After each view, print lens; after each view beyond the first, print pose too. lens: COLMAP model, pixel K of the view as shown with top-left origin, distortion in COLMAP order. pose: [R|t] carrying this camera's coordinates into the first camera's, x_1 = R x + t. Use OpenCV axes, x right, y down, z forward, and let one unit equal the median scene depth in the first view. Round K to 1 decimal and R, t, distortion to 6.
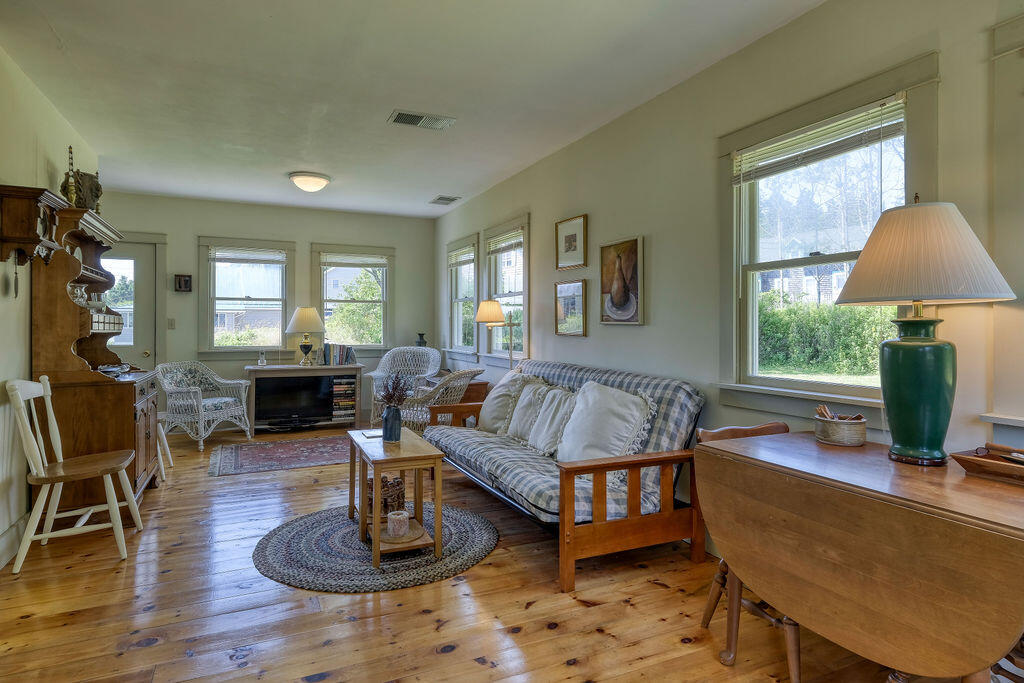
lens RADIAL K [[570.4, 0, 512.7], [0, 570.4, 330.4], [0, 0, 1]] dist [0.003648, 0.000433]
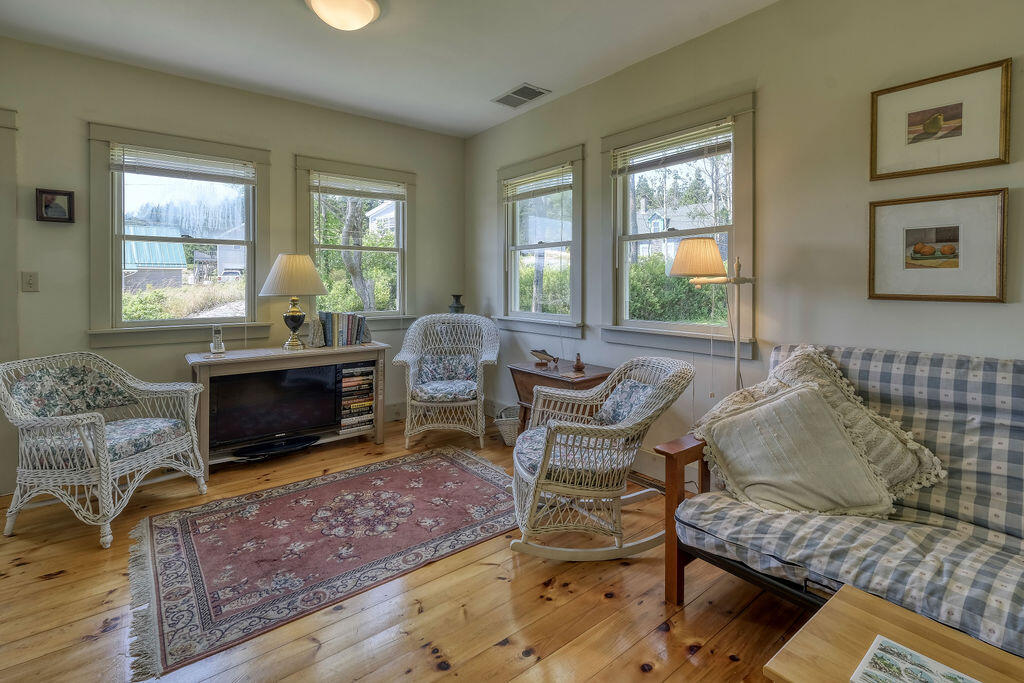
lens RADIAL K [[466.0, 0, 500.9], [0, 466.0, 293.0], [0, 0, 1]] dist [0.000792, -0.001452]
pose [[0.970672, -0.008867, 0.240244, -0.272866], [0.006916, 0.999936, 0.008961, -0.002296], [-0.240308, -0.007036, 0.970671, 0.468544]]
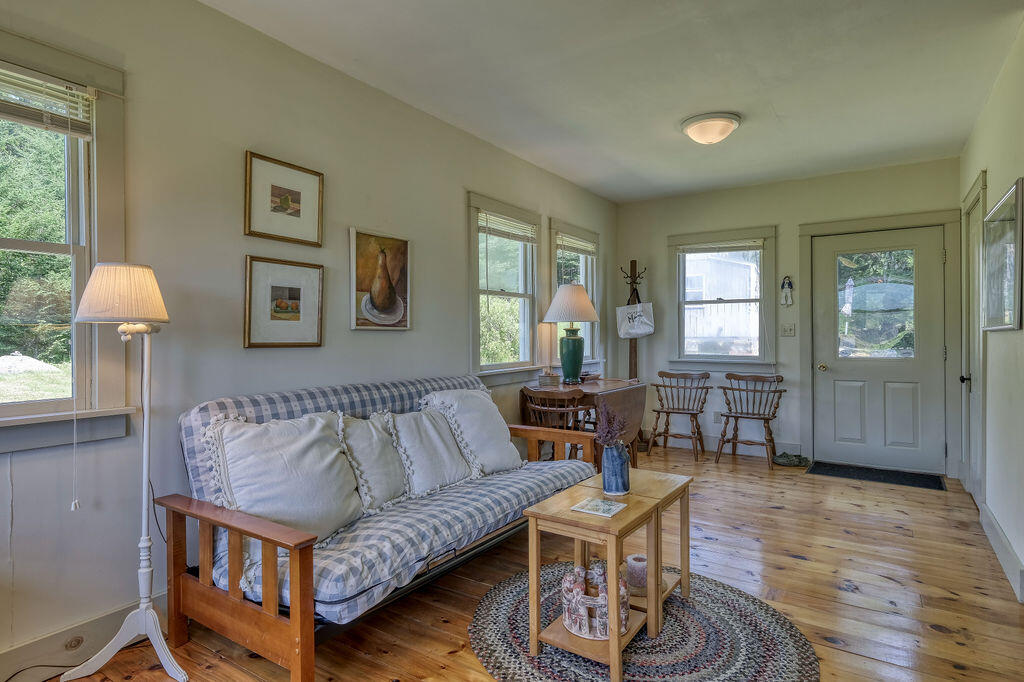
lens RADIAL K [[570.4, 0, 512.4], [0, 570.4, 335.9], [0, 0, 1]] dist [0.003648, 0.000433]
pose [[-0.525236, -0.009164, 0.850907, -0.400913], [0.005086, 0.999890, 0.013908, -0.007022], [-0.850941, 0.011633, -0.525132, 0.777400]]
